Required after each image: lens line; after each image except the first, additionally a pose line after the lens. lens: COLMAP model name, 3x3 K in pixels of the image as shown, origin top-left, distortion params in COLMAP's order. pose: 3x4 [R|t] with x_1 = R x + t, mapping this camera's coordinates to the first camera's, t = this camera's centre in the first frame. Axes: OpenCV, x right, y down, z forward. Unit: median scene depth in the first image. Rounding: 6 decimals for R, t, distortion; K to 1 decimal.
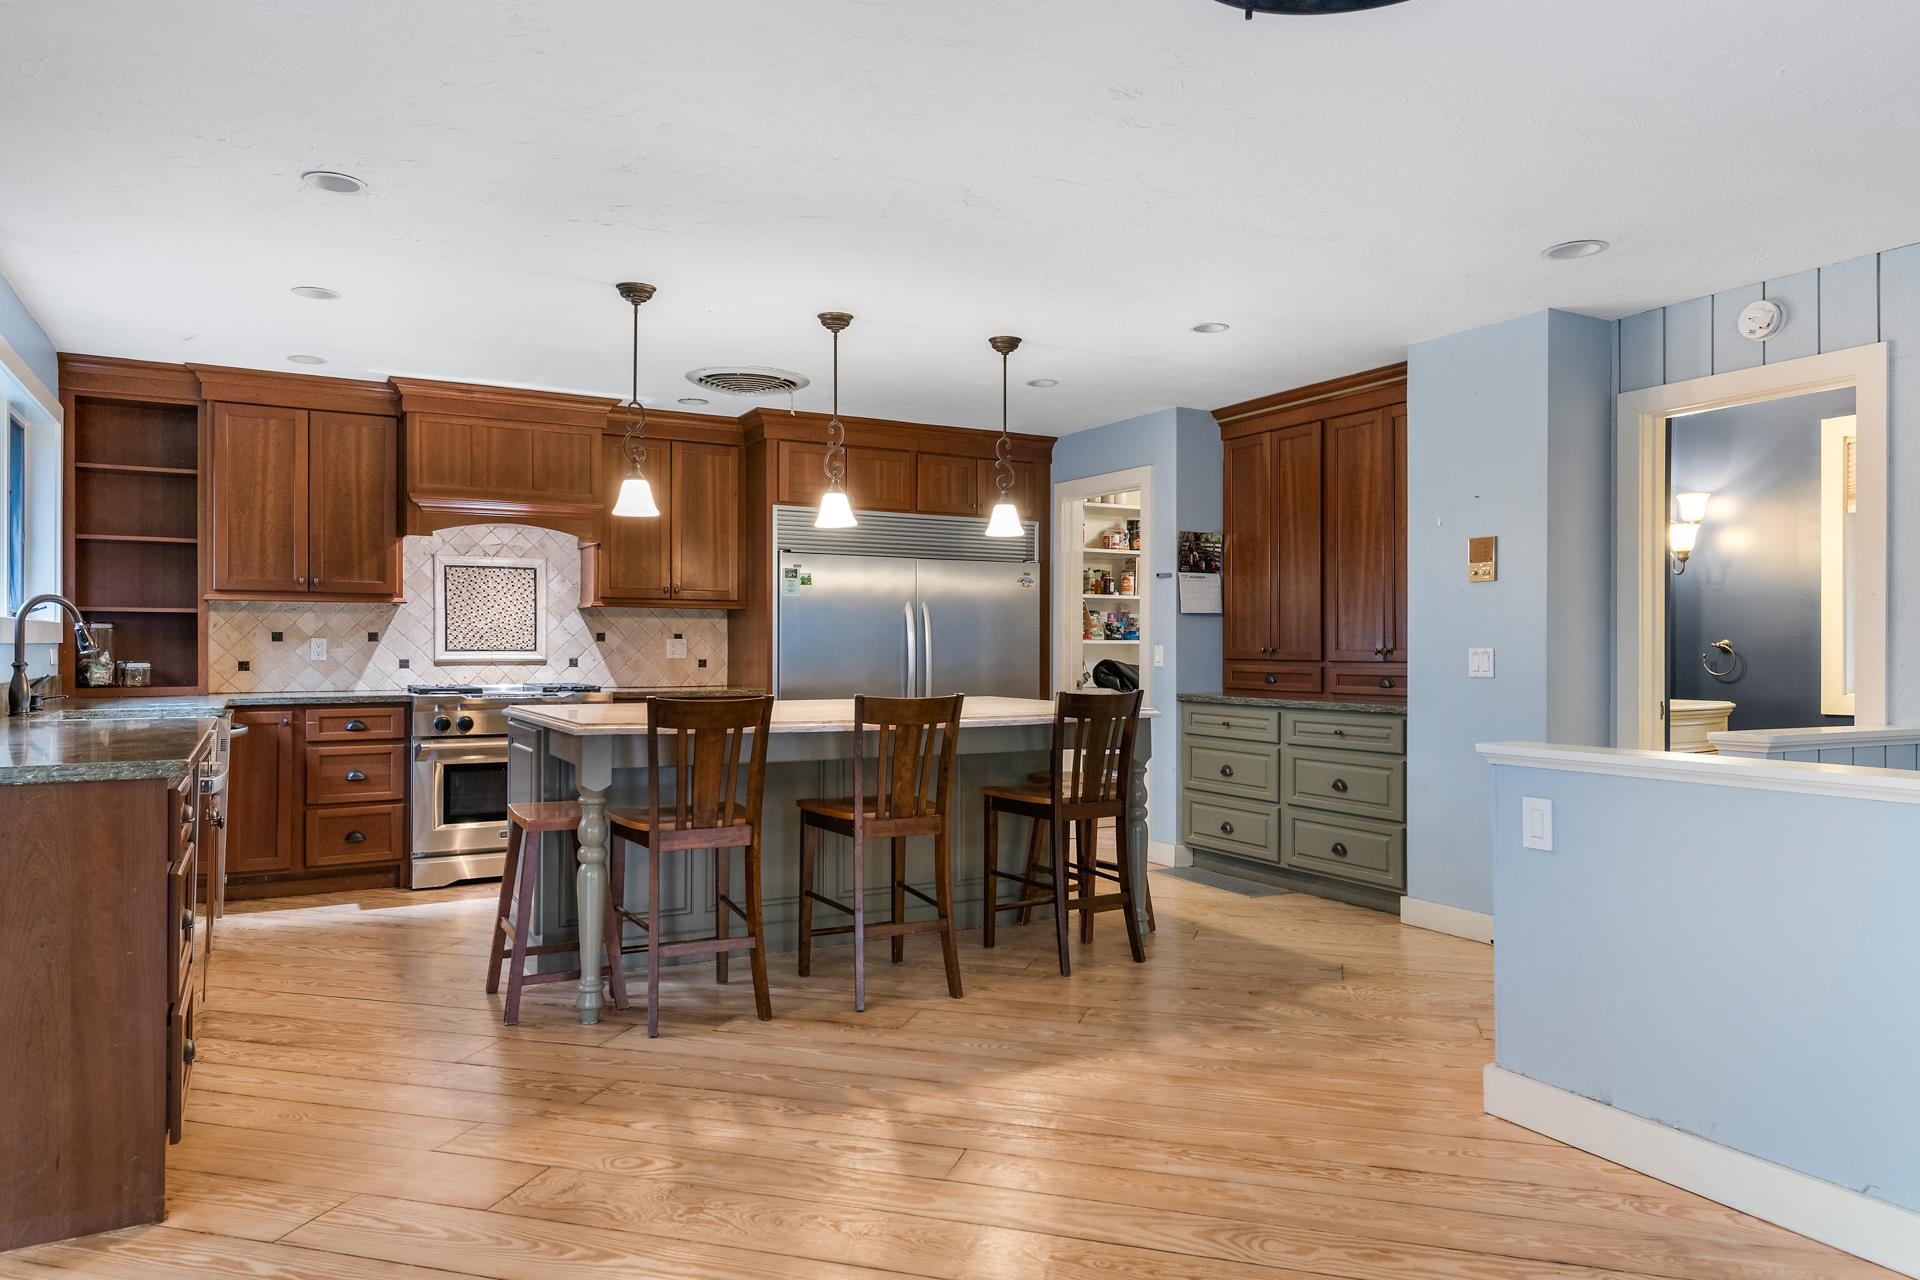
lens RADIAL K [[1275.1, 0, 960.0], [0, 1275.1, 640.0], [0, 0, 1]] dist [0.003108, 0.001188]
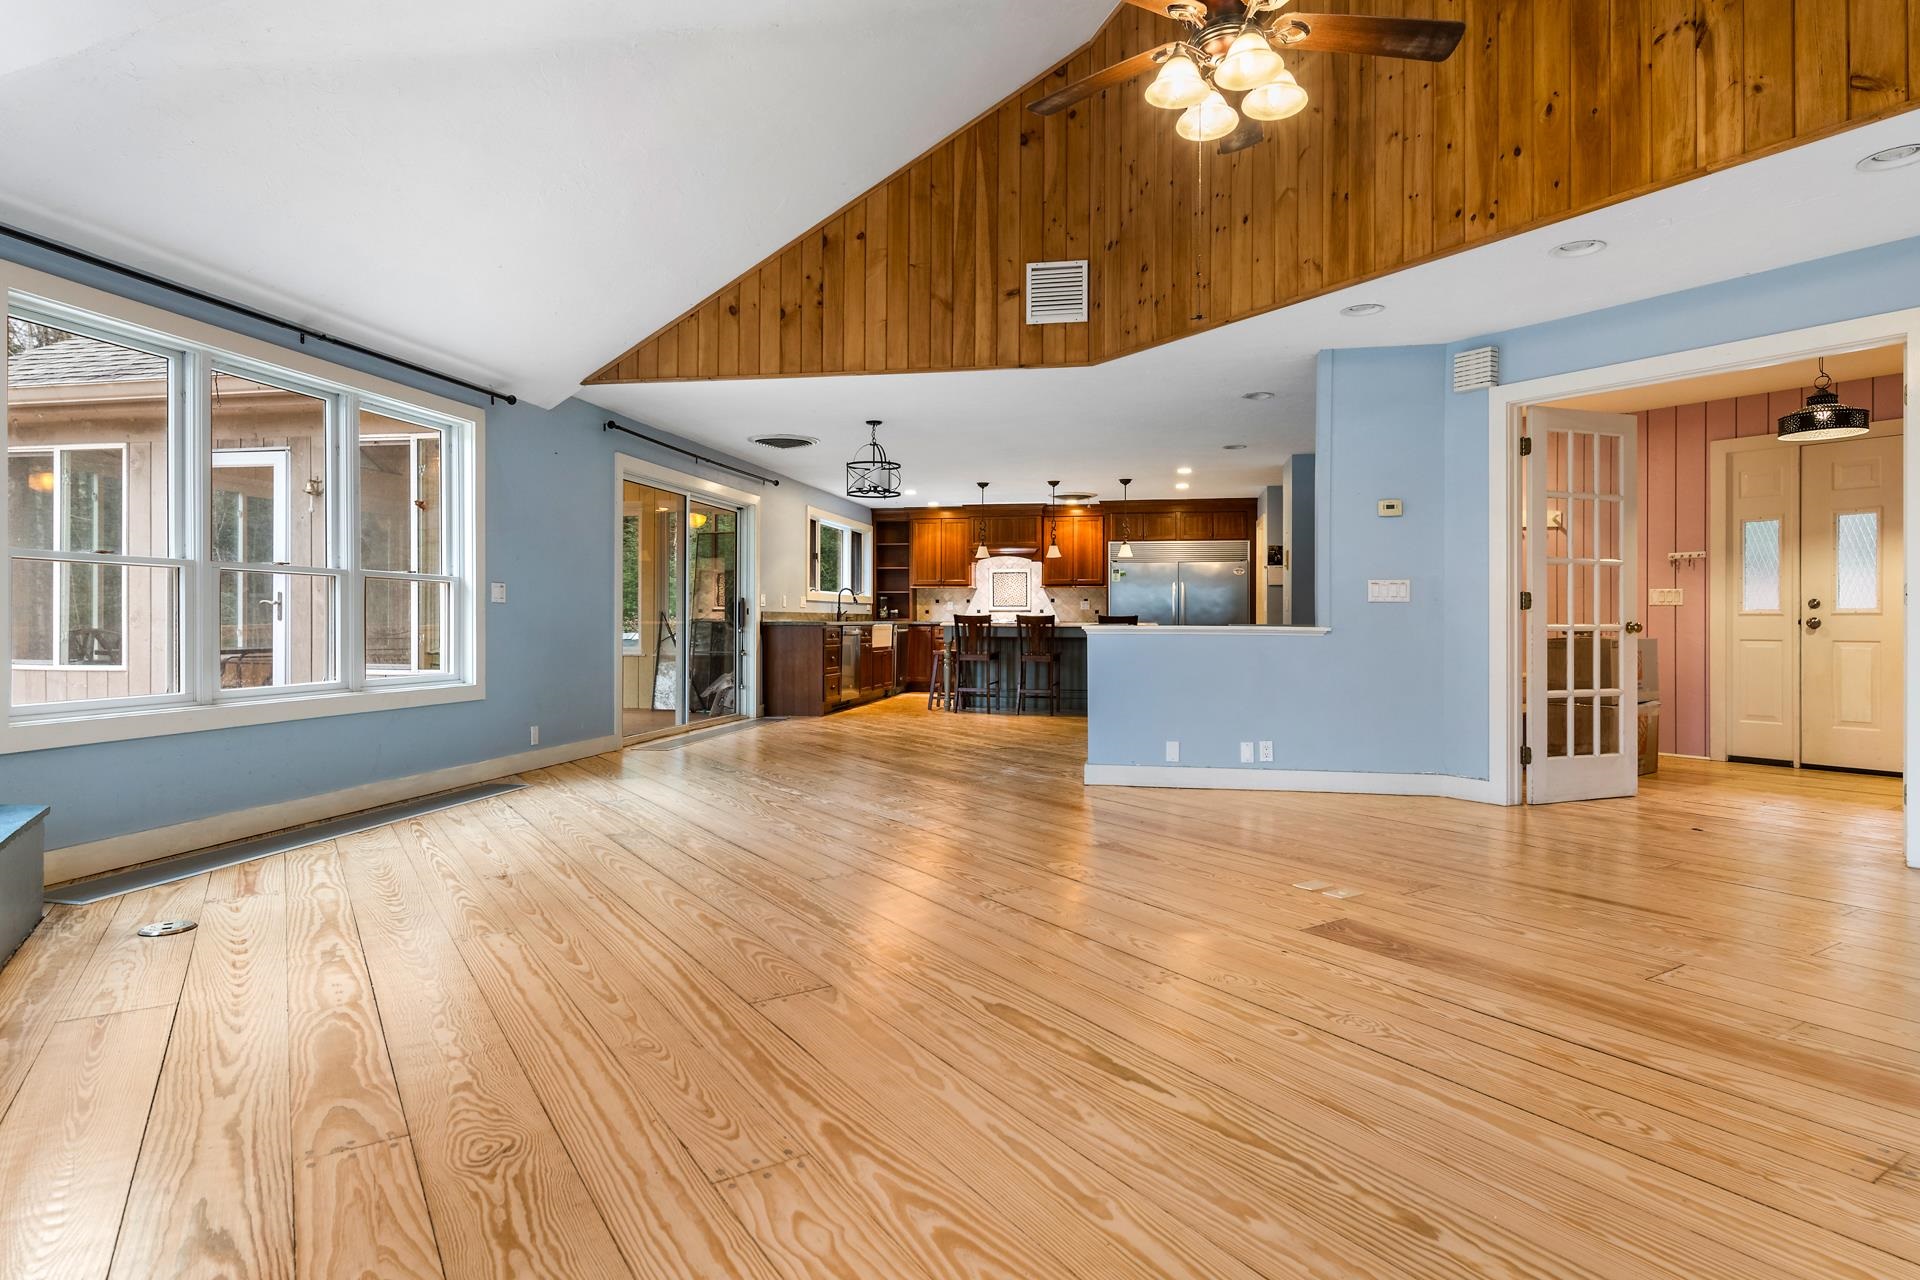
lens RADIAL K [[1027.0, 0, 960.0], [0, 1027.0, 640.0], [0, 0, 1]] dist [-0.000710, -0.000816]
pose [[0.762880, 0.011378, -0.646440, 0.906115], [0.003710, 0.999752, 0.021975, 0.031359], [0.646529, -0.019163, 0.762649, -0.637858]]
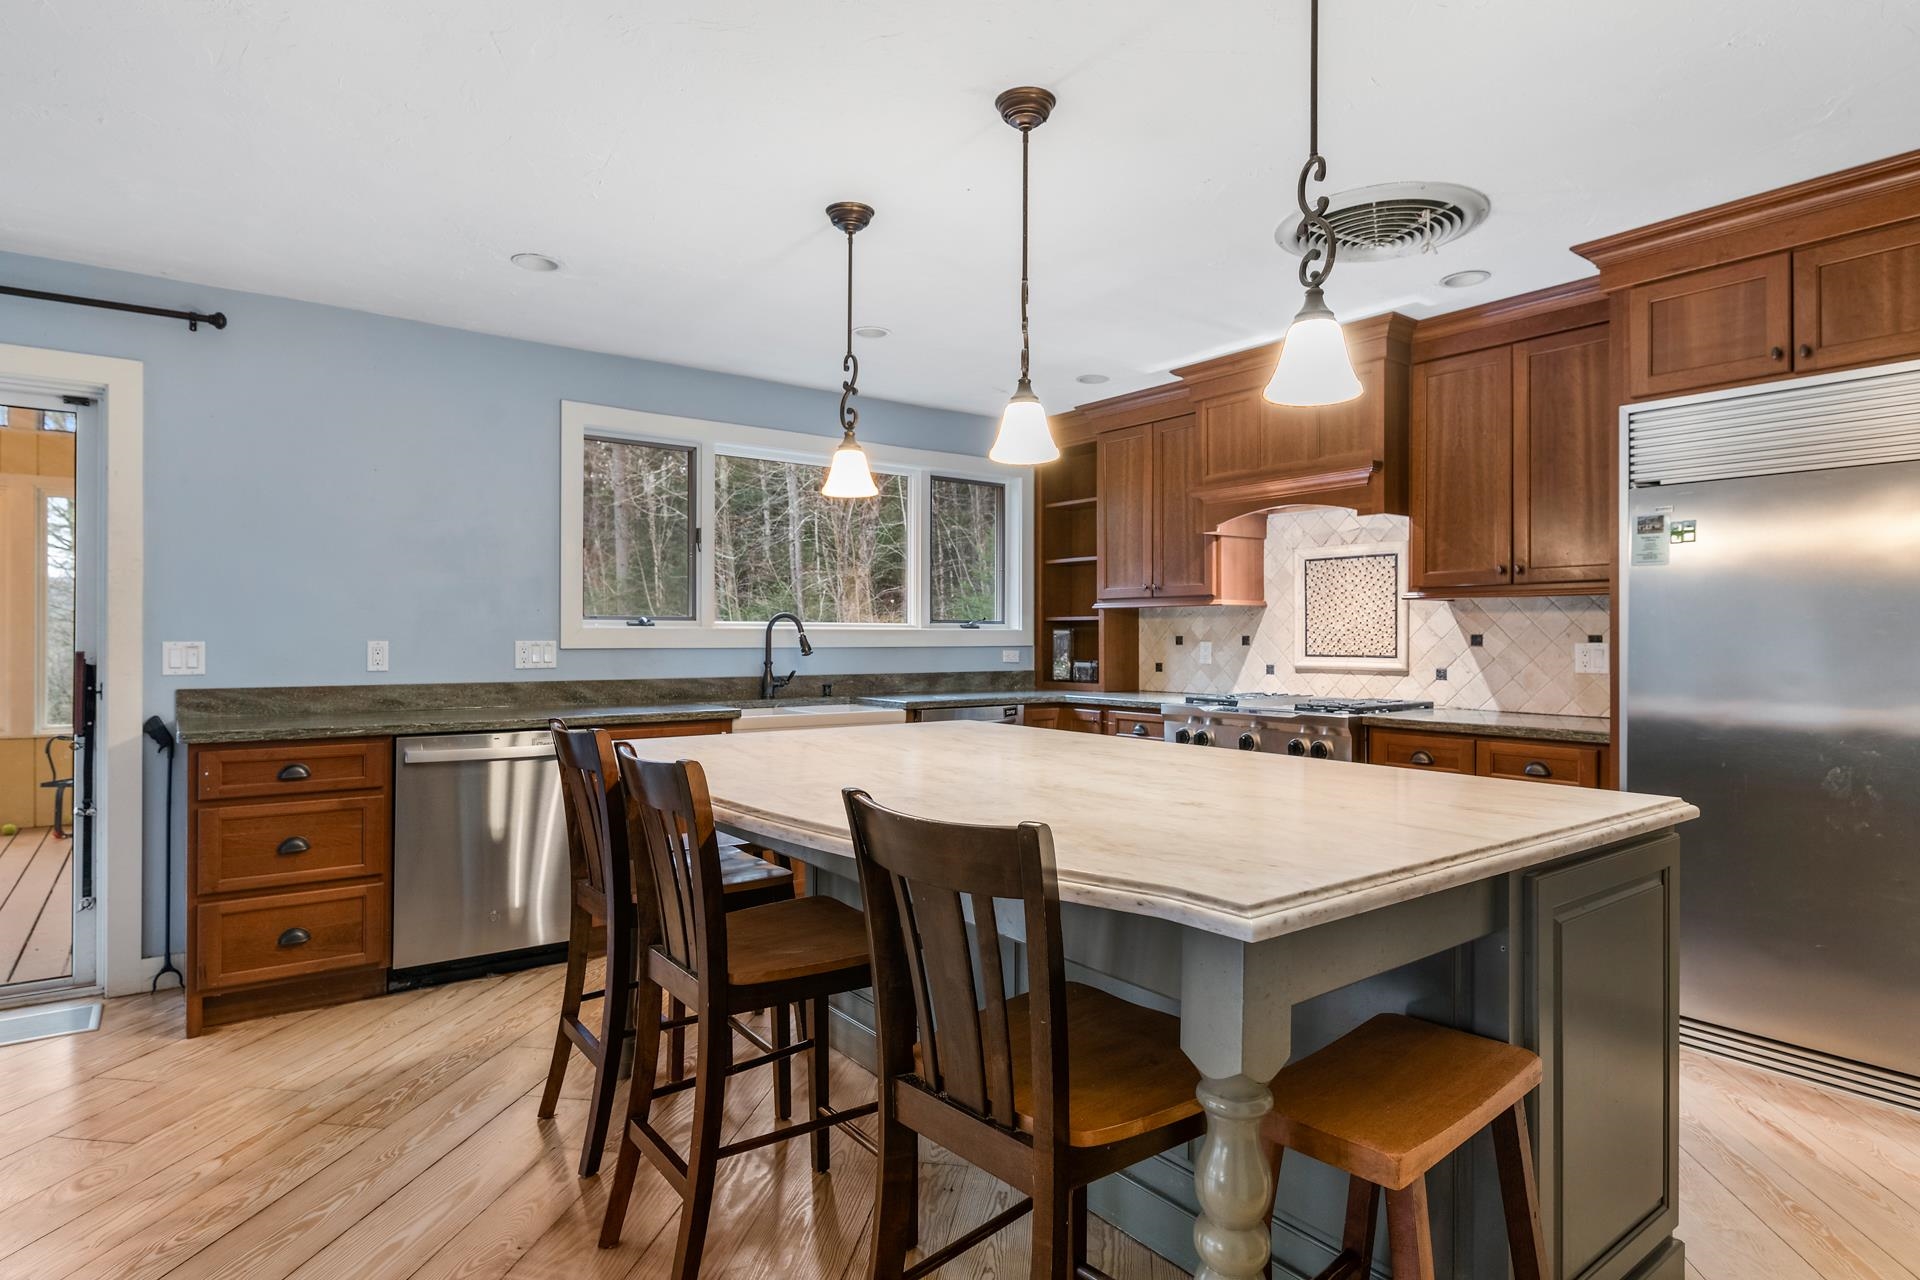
lens RADIAL K [[1027.0, 0, 960.0], [0, 1027.0, 640.0], [0, 0, 1]] dist [-0.000710, -0.000816]
pose [[0.147515, 0.000526, -0.989060, 0.273730], [0.002453, 0.999997, 0.000897, -0.004048], [0.989057, -0.002558, 0.147514, 0.674236]]
